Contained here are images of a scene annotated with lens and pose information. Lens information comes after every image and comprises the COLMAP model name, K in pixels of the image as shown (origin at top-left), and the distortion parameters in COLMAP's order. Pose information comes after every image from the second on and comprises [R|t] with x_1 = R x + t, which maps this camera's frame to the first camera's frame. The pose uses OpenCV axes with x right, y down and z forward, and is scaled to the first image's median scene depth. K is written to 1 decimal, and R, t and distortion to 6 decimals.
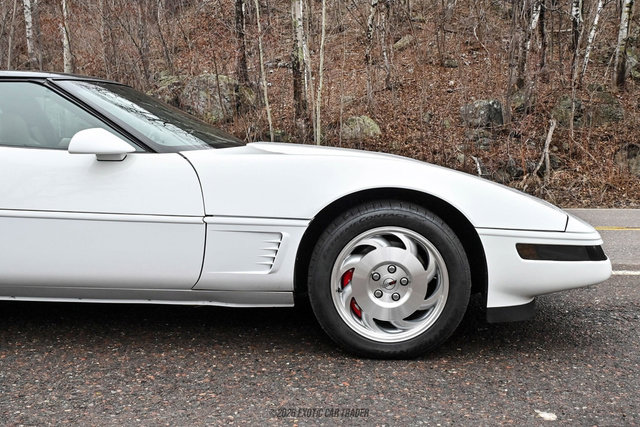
lens RADIAL K [[755.7, 0, 320.0], [0, 755.7, 213.5], [0, 0, 1]] dist [0.010173, -0.003521]
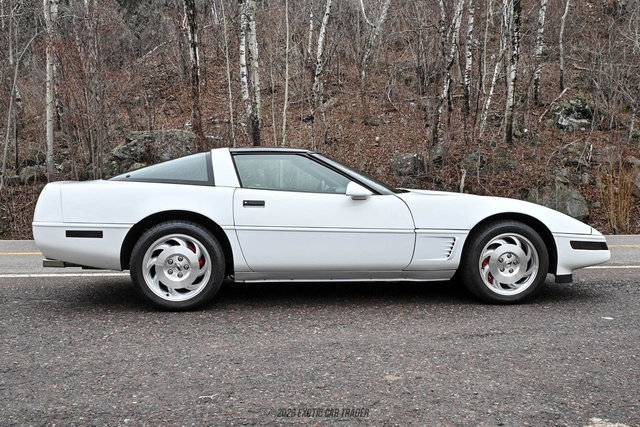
lens RADIAL K [[755.7, 0, 320.0], [0, 755.7, 213.5], [0, 0, 1]] dist [0.010173, -0.003521]
pose [[0.979905, -0.012497, 0.199074, -0.729310], [0.024258, 0.998094, -0.056750, 0.063113], [-0.197985, 0.060438, 0.978340, -0.740239]]
